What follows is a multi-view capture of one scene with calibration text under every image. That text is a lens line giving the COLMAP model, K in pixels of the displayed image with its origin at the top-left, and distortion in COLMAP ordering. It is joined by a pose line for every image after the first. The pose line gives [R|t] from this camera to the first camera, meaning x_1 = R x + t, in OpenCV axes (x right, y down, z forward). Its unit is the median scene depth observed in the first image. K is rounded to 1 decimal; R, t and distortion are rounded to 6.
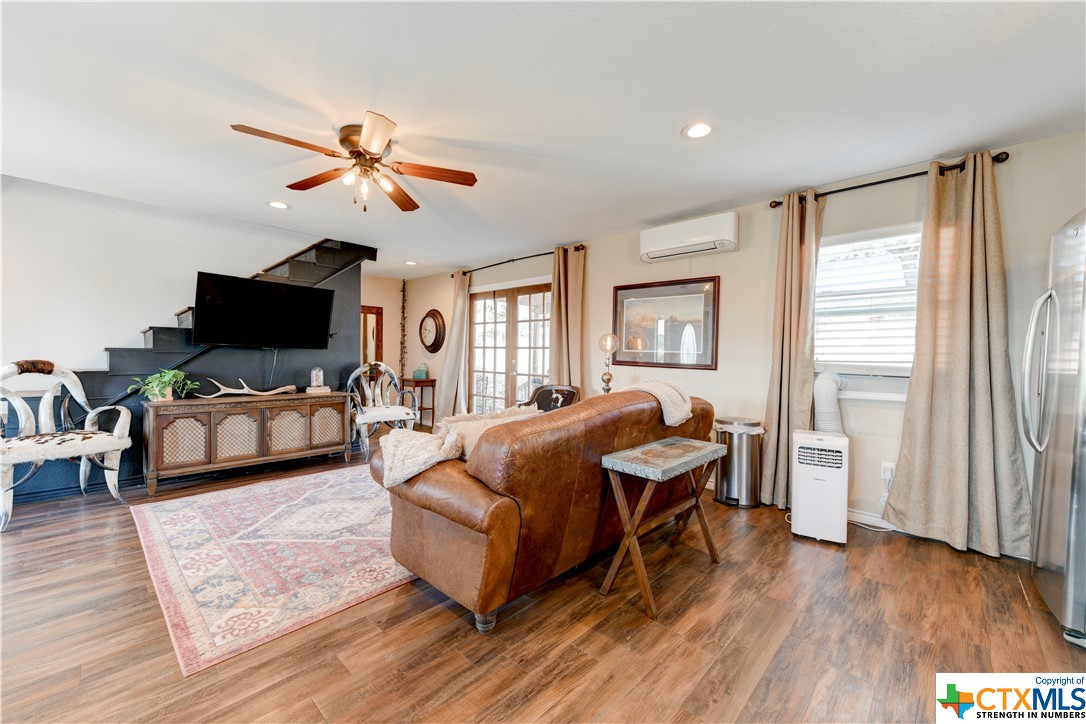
lens RADIAL K [[425.9, 0, 548.8], [0, 425.9, 357.0], [0, 0, 1]] dist [0.009413, -0.002999]
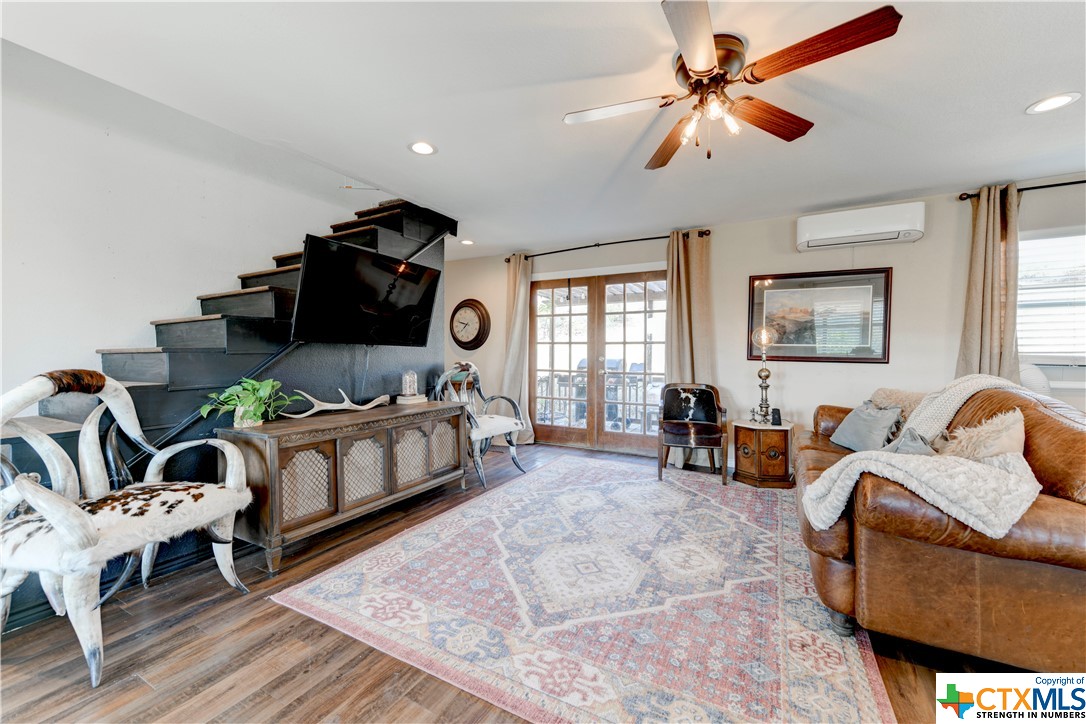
lens RADIAL K [[425.9, 0, 549.0], [0, 425.9, 359.0], [0, 0, 1]] dist [0.009413, -0.002999]
pose [[0.968246, -0.017368, 0.249397, -0.727819], [0.013772, 0.999775, 0.016158, -0.007464], [-0.249621, -0.012210, 0.968267, 0.287788]]
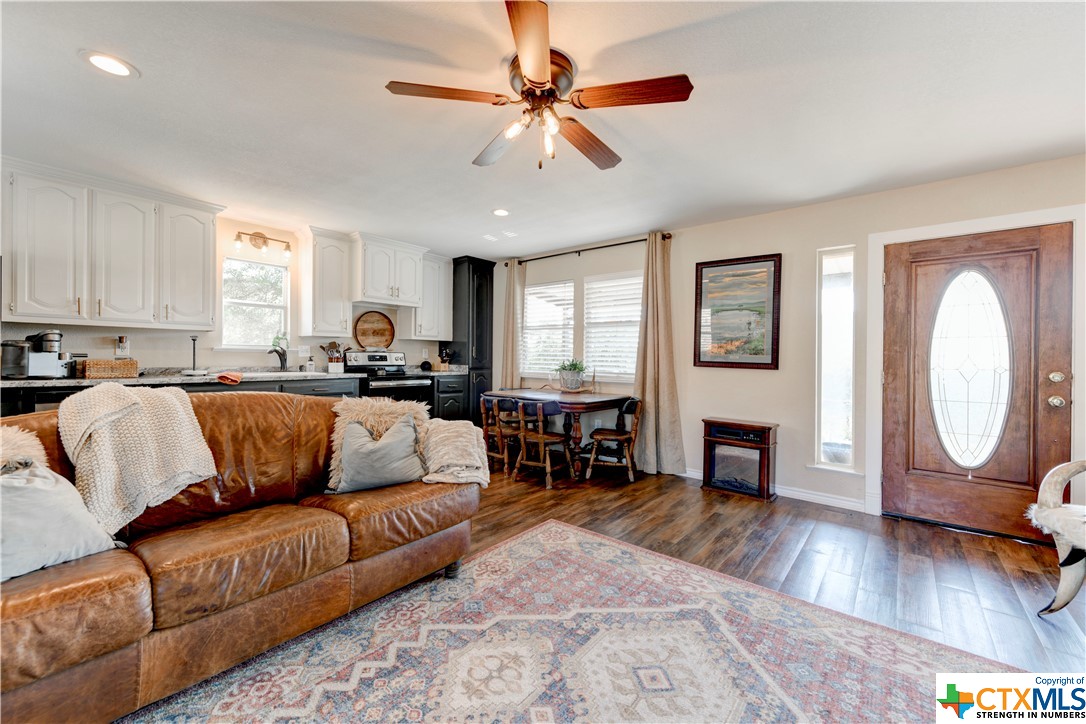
lens RADIAL K [[425.9, 0, 548.6], [0, 425.9, 359.5], [0, 0, 1]] dist [0.009413, -0.002999]
pose [[-0.997703, -0.026641, -0.062276, -0.333113], [-0.027069, 0.999615, 0.006039, -0.006608], [0.062092, 0.007711, -0.998041, 1.440047]]
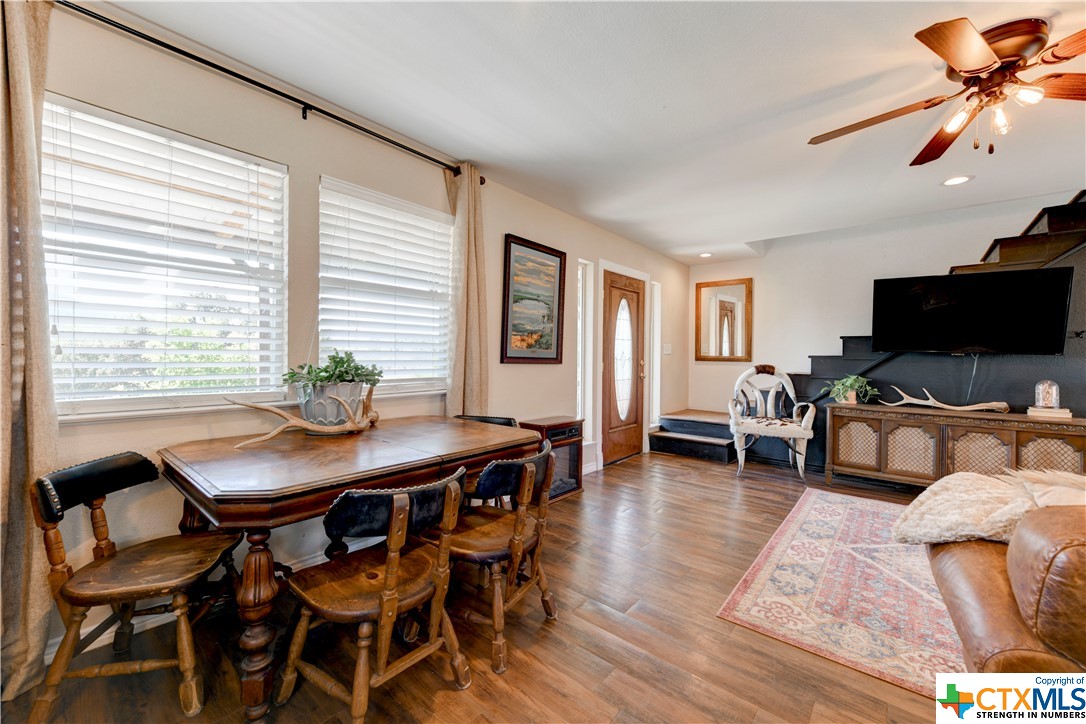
lens RADIAL K [[425.9, 0, 548.2], [0, 425.9, 359.1], [0, 0, 1]] dist [0.009413, -0.002999]
pose [[0.049806, -0.001542, -0.998758, 0.184711], [-0.012175, 0.999924, -0.002151, 0.000676], [0.998685, 0.012267, 0.049783, 0.209567]]
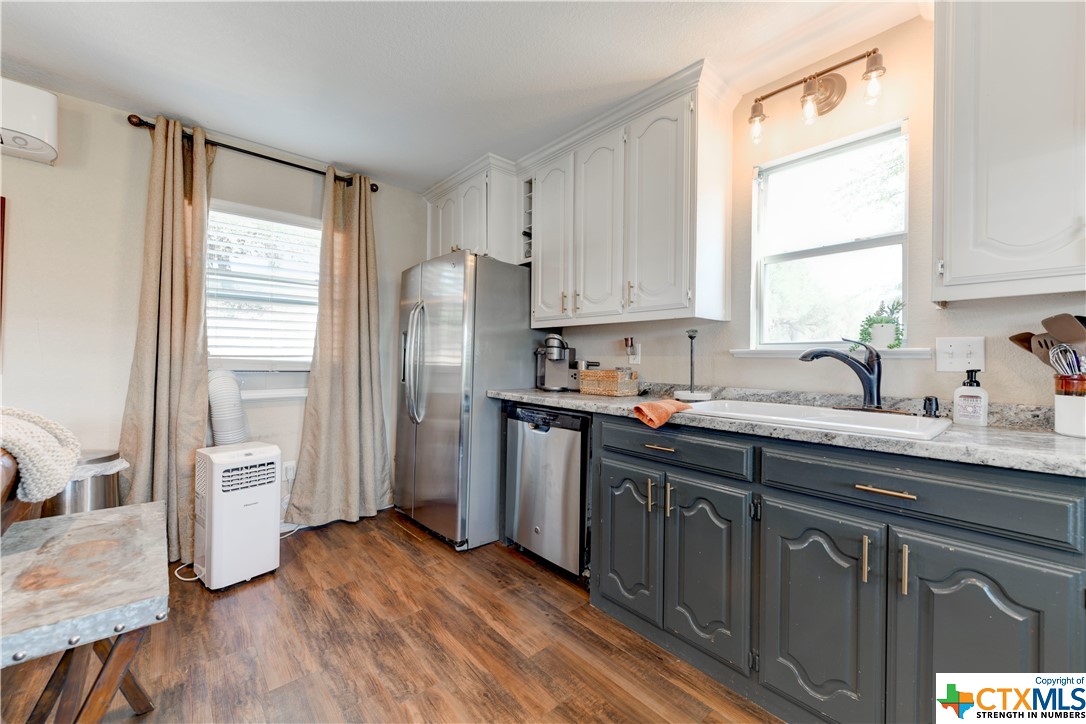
lens RADIAL K [[425.9, 0, 549.0], [0, 425.9, 358.2], [0, 0, 1]] dist [0.009413, -0.002999]
pose [[0.084921, -0.013937, 0.996290, -0.096821], [-0.007428, 0.999866, 0.014620, -0.002478], [-0.996360, -0.008642, 0.084806, 0.322287]]
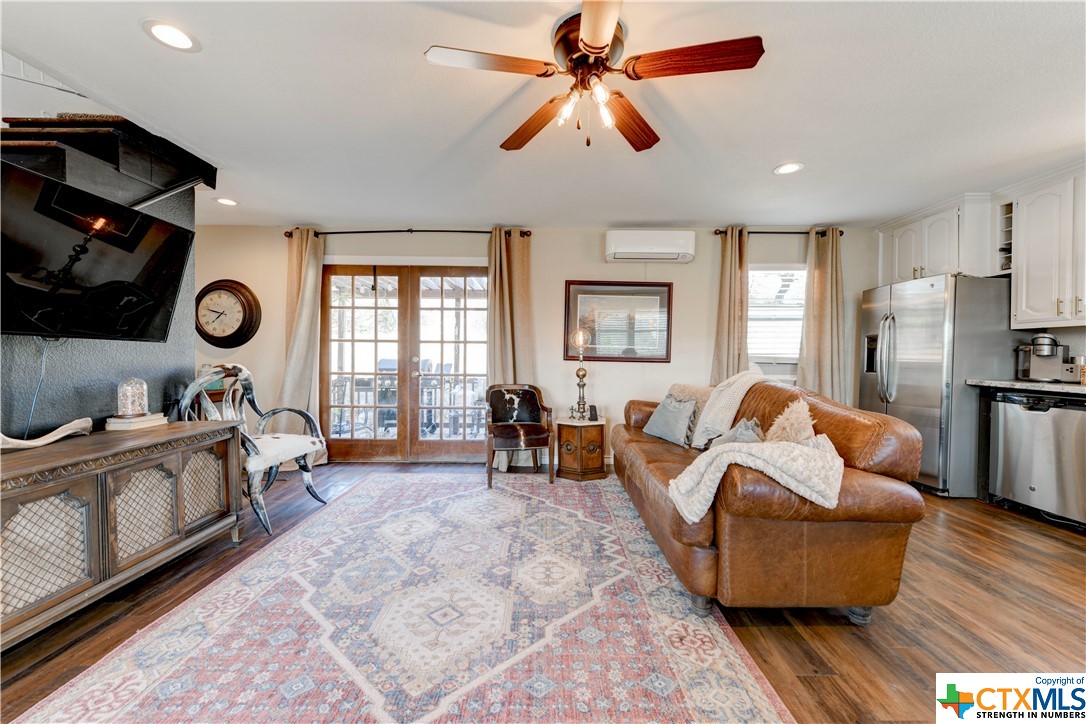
lens RADIAL K [[425.9, 0, 548.8], [0, 425.9, 359.2], [0, 0, 1]] dist [0.009413, -0.002999]
pose [[0.731625, -0.019589, 0.681426, -0.782590], [0.006658, 0.999745, 0.021592, -0.007892], [-0.681675, -0.011260, 0.731568, 0.438625]]
